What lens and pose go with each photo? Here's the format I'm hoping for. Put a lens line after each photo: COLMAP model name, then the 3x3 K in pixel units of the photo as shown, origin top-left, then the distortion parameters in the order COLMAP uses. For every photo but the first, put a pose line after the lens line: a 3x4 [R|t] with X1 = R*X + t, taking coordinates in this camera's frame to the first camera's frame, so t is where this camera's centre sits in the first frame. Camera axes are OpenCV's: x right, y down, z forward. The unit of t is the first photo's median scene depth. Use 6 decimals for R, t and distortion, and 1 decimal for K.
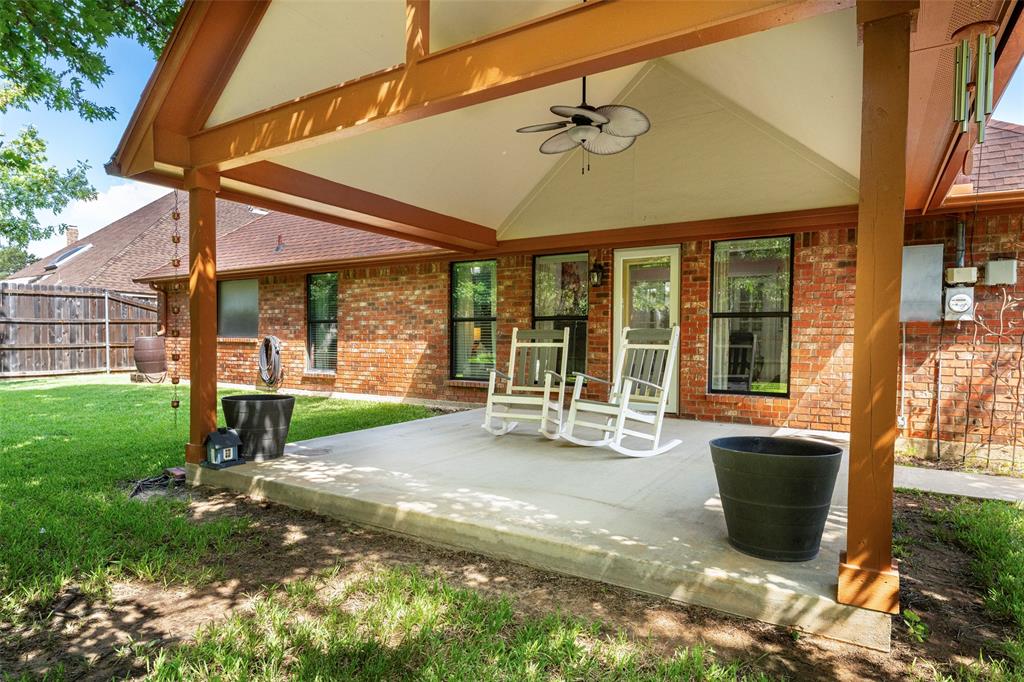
lens RADIAL K [[560.5, 0, 513.3], [0, 560.5, 347.6], [0, 0, 1]] dist [-0.003692, -0.000787]
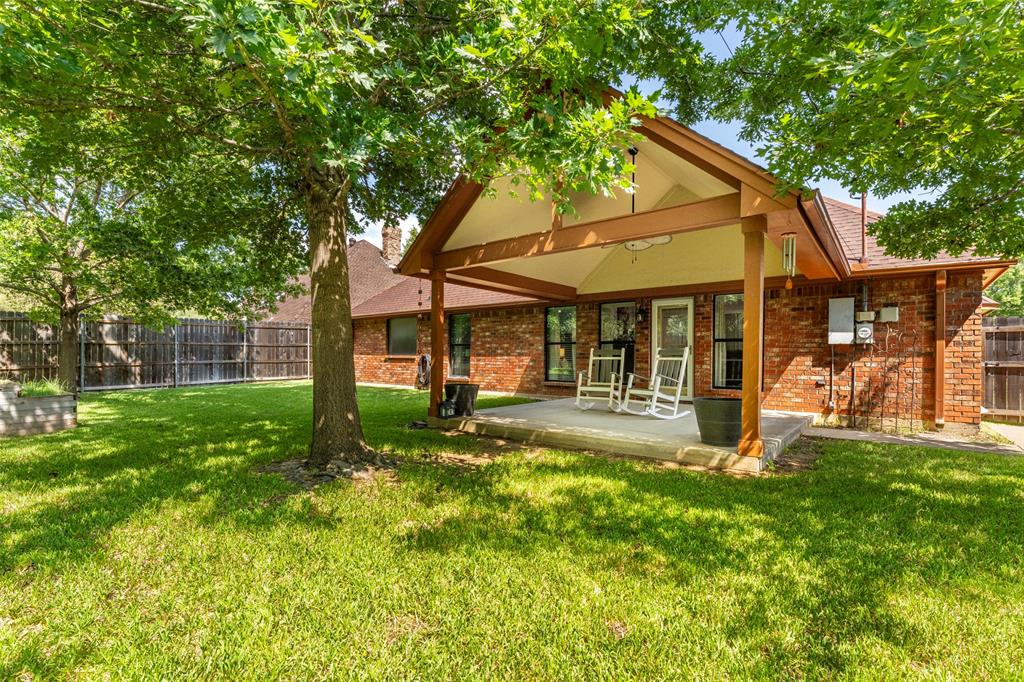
lens RADIAL K [[466.9, 0, 506.3], [0, 466.9, 348.8], [0, 0, 1]] dist [0.005550, 0.000299]
pose [[0.991178, -0.002511, -0.132514, -0.061700], [-0.002207, 0.999369, -0.035446, 0.015782], [0.132519, 0.035425, 0.990547, -0.413337]]
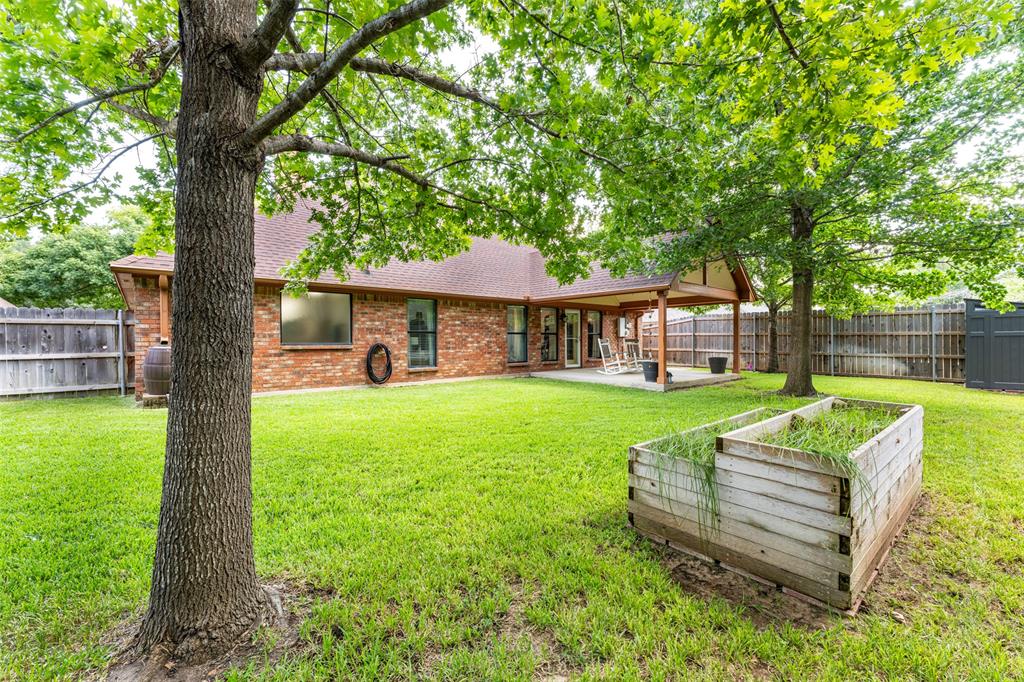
lens RADIAL K [[399.1, 0, 510.2], [0, 399.1, 341.9], [0, 0, 1]] dist [0.000517, 0.000004]
pose [[0.338253, -0.004490, 0.941044, -1.874144], [0.029499, 0.999548, -0.005834, -0.014073], [-0.940593, 0.029733, 0.338233, 0.669178]]
